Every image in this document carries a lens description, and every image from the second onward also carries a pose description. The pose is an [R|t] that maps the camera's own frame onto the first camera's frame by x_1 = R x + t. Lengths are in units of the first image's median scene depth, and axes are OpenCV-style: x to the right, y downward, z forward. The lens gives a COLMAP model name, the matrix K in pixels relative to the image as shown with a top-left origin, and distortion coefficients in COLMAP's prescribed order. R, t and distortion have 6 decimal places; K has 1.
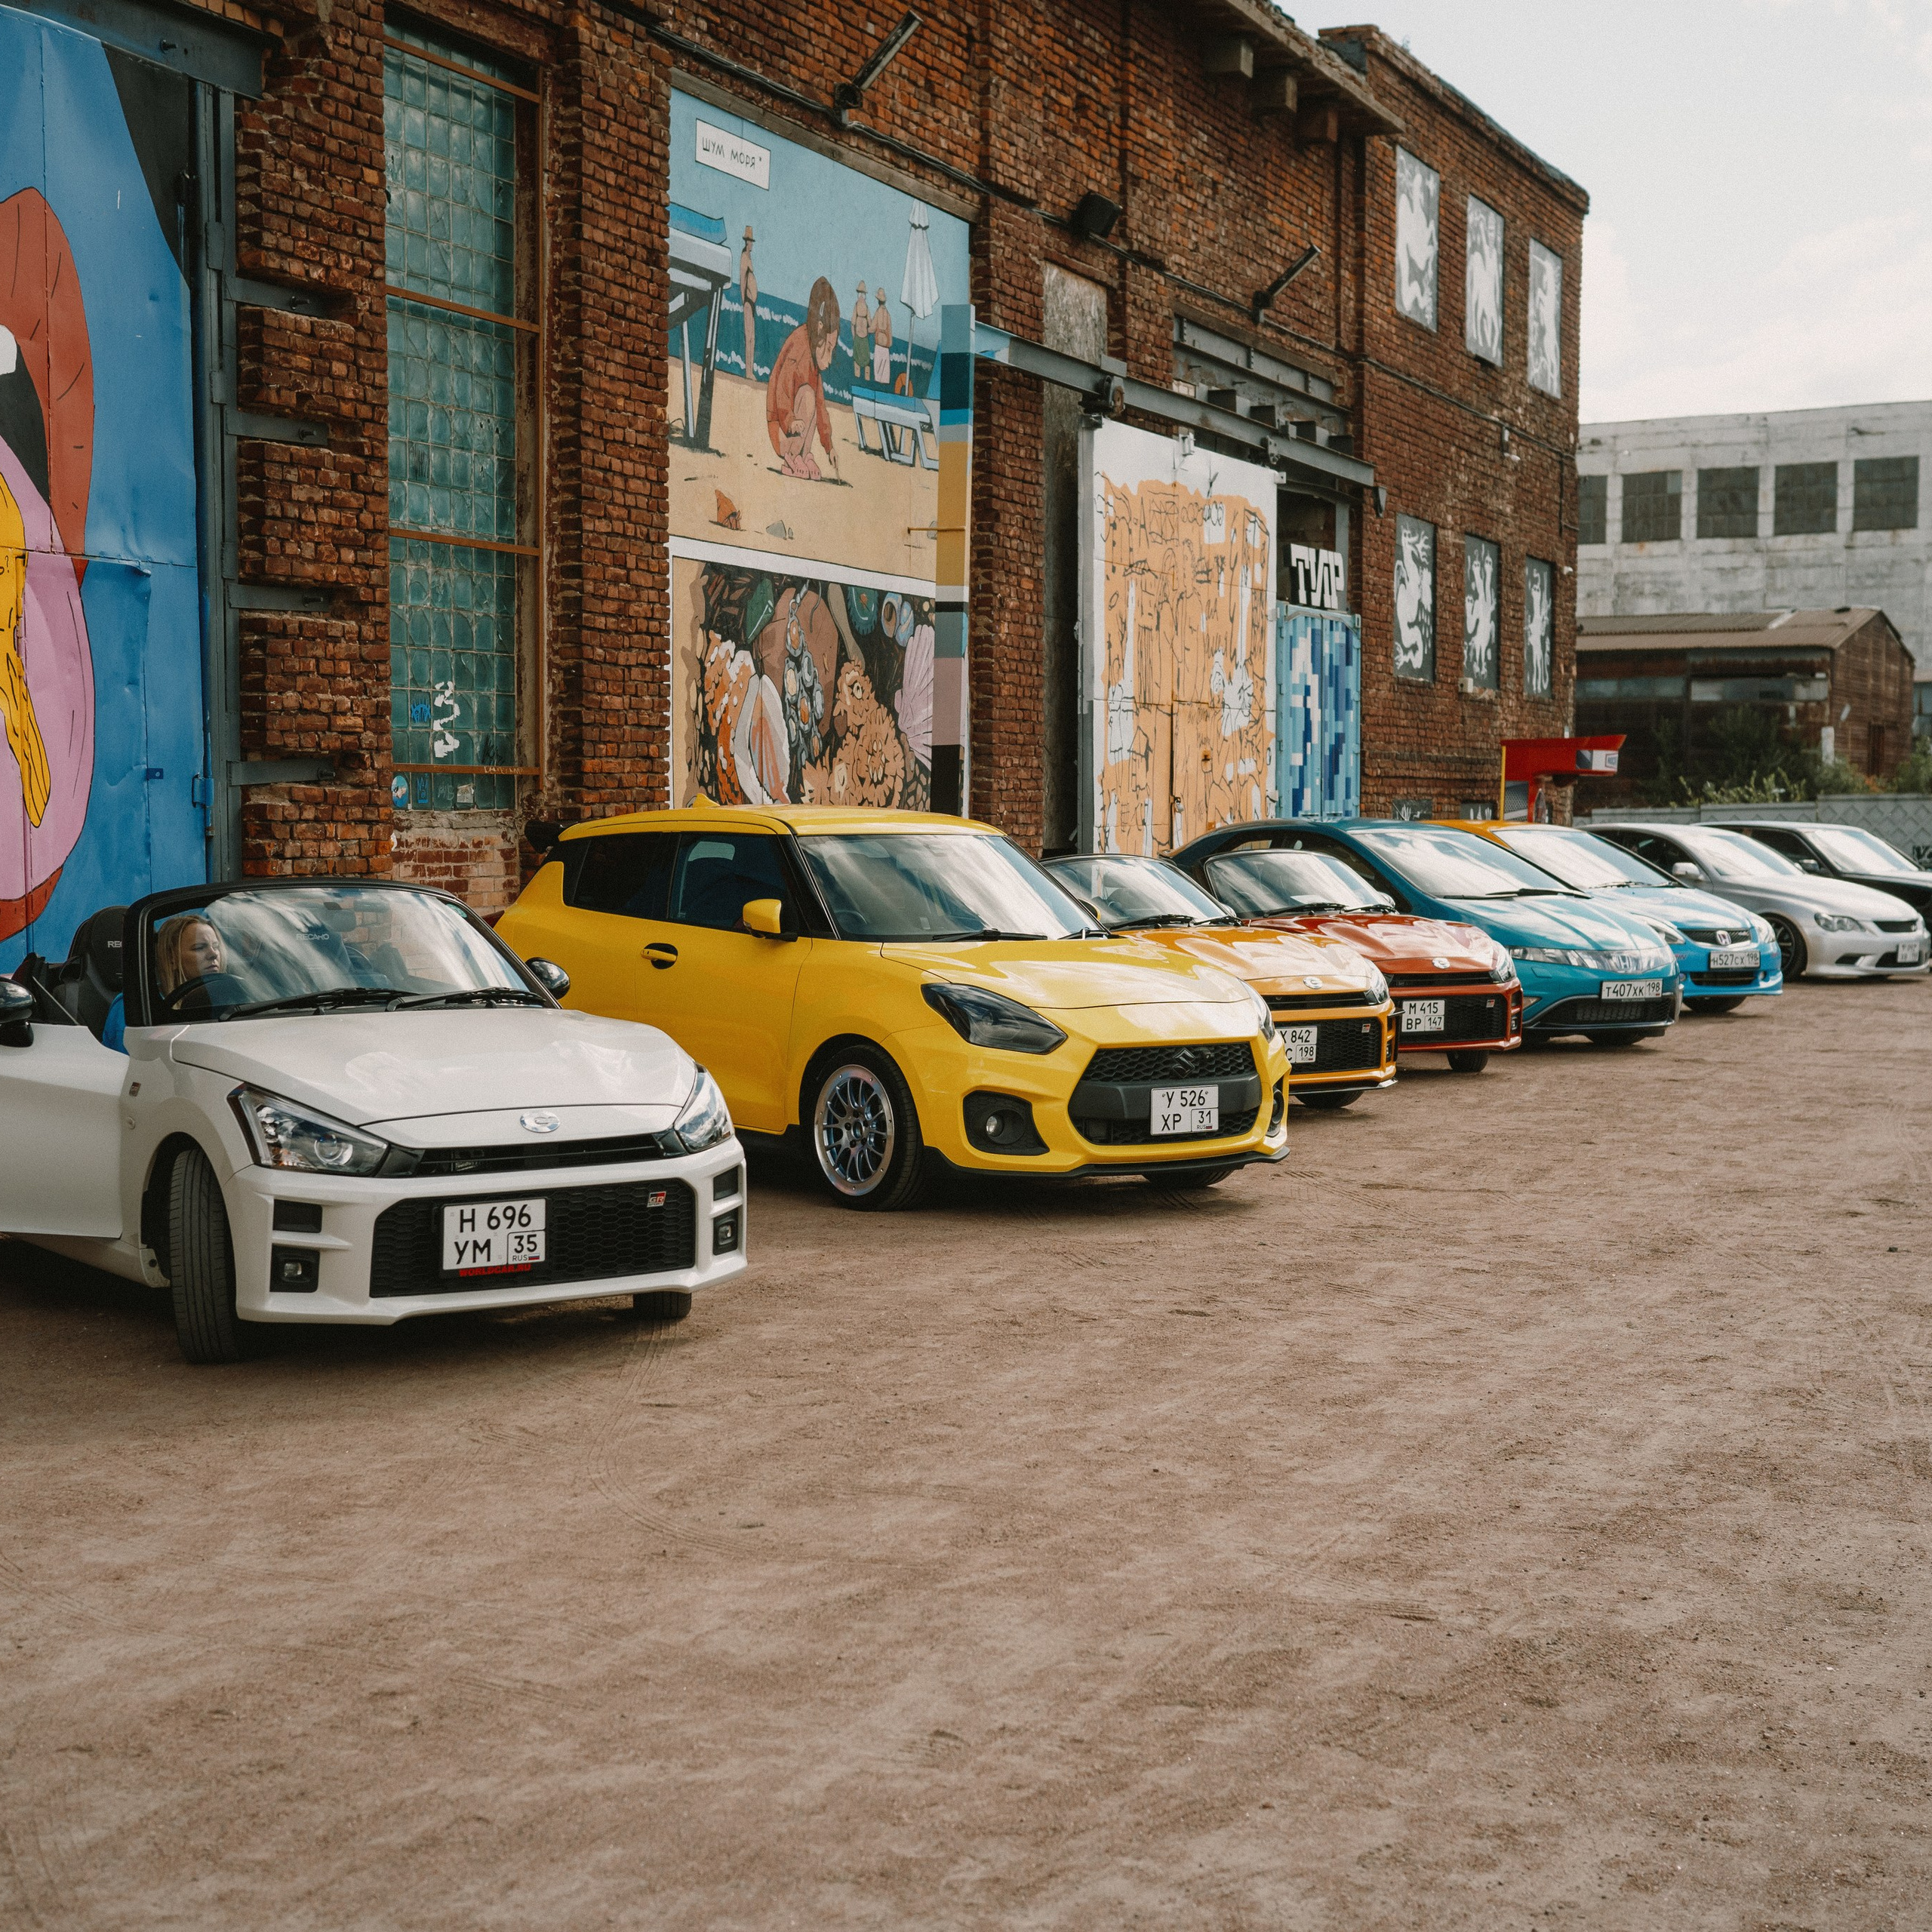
lens RADIAL K [[3267.9, 0, 966.0], [0, 3267.9, 966.0], [0, 0, 1]] dist [0.099574, -0.097272]
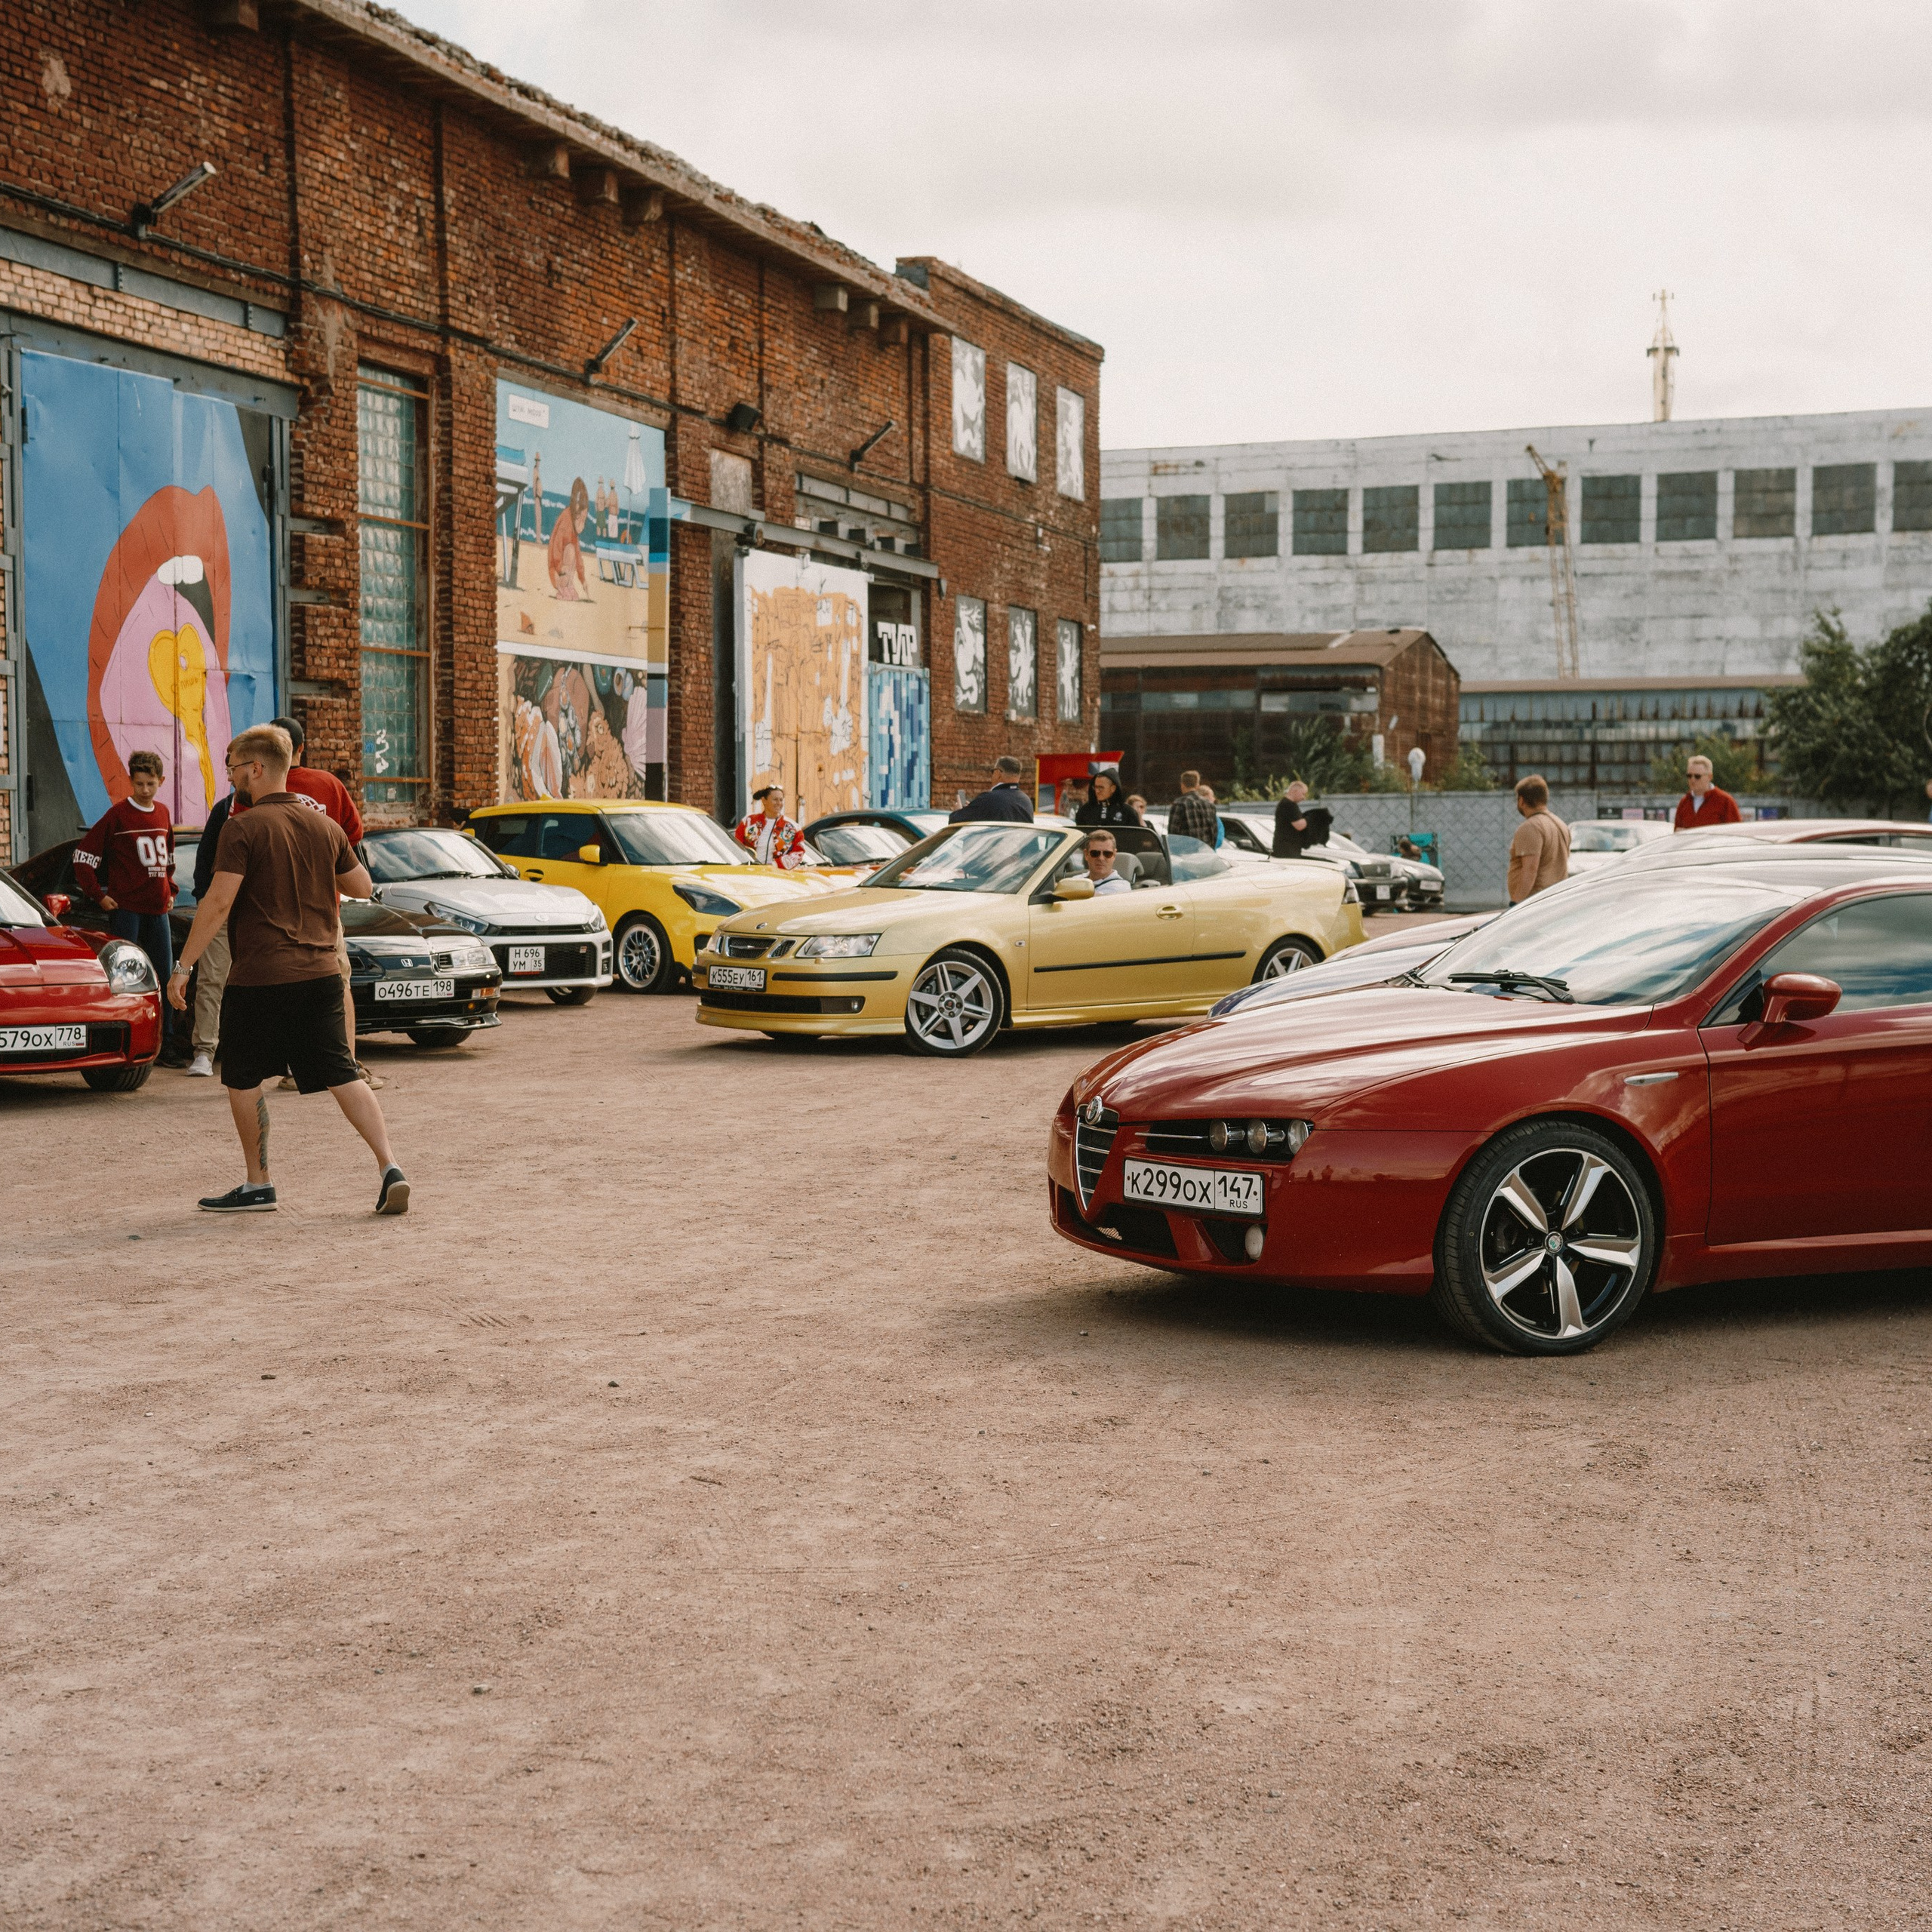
lens RADIAL K [[3267.9, 0, 966.0], [0, 3267.9, 966.0], [0, 0, 1]] dist [0.099574, -0.097272]
pose [[0.993805, -0.007549, 0.110880, -0.028755], [0.007567, 0.999971, 0.000256, 0.028353], [-0.110879, 0.000584, 0.993834, -0.528950]]
